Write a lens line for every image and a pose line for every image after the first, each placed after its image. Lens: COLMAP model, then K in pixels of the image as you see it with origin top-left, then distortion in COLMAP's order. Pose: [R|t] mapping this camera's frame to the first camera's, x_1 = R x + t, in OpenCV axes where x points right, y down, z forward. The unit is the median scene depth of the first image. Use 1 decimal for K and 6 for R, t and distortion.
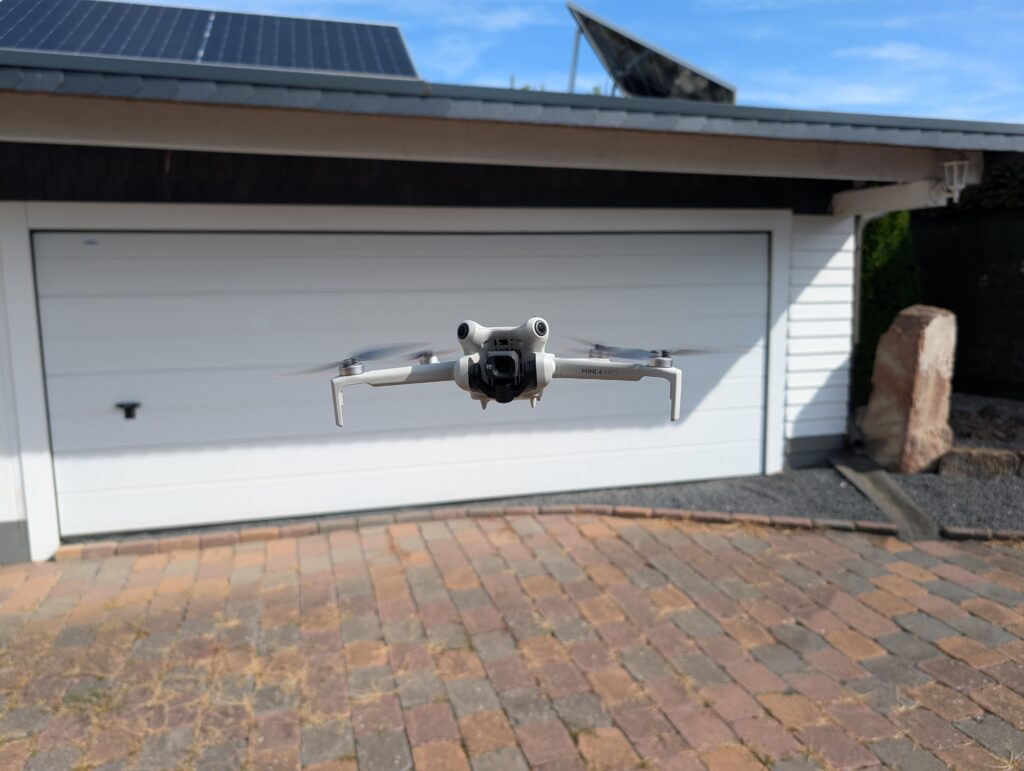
lens RADIAL K [[729.7, 0, 492.7], [0, 729.7, 380.7], [0, 0, 1]] dist [0.003992, -0.004816]
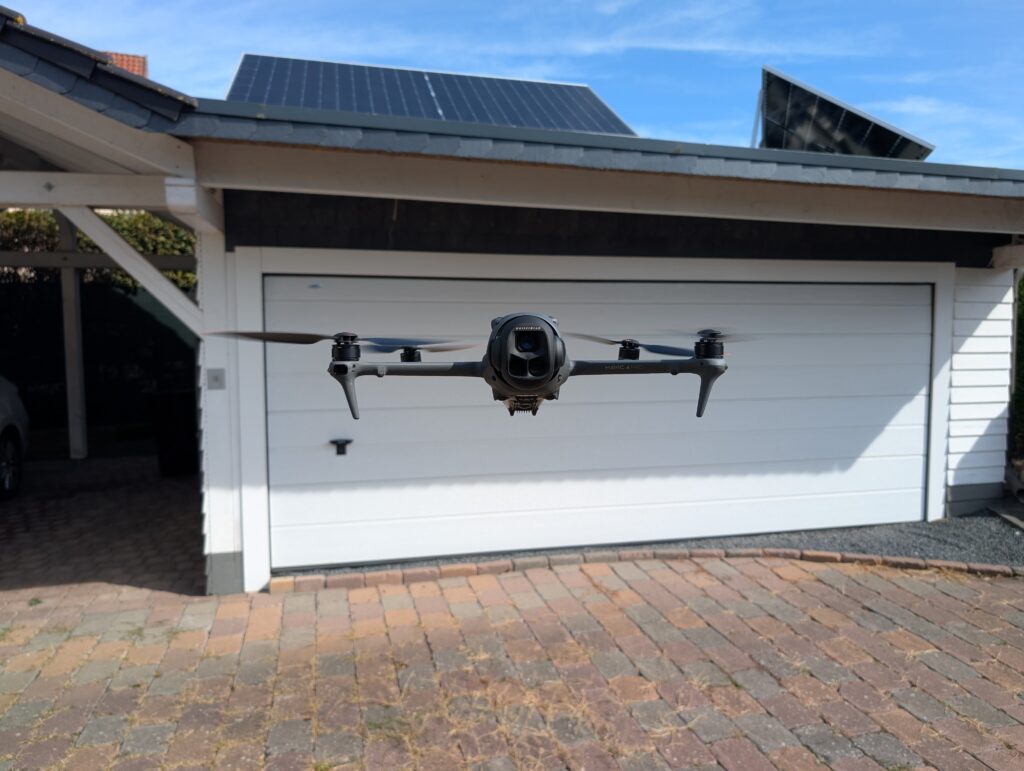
lens RADIAL K [[727.2, 0, 512.0], [0, 727.2, 385.5], [0, 0, 1]] dist [-0.000229, 0.002878]
pose [[0.999713, 0.016115, -0.017741, -0.239004], [-0.017038, 0.998442, -0.053144, 0.004585], [0.016857, 0.053431, 0.998429, -0.031191]]
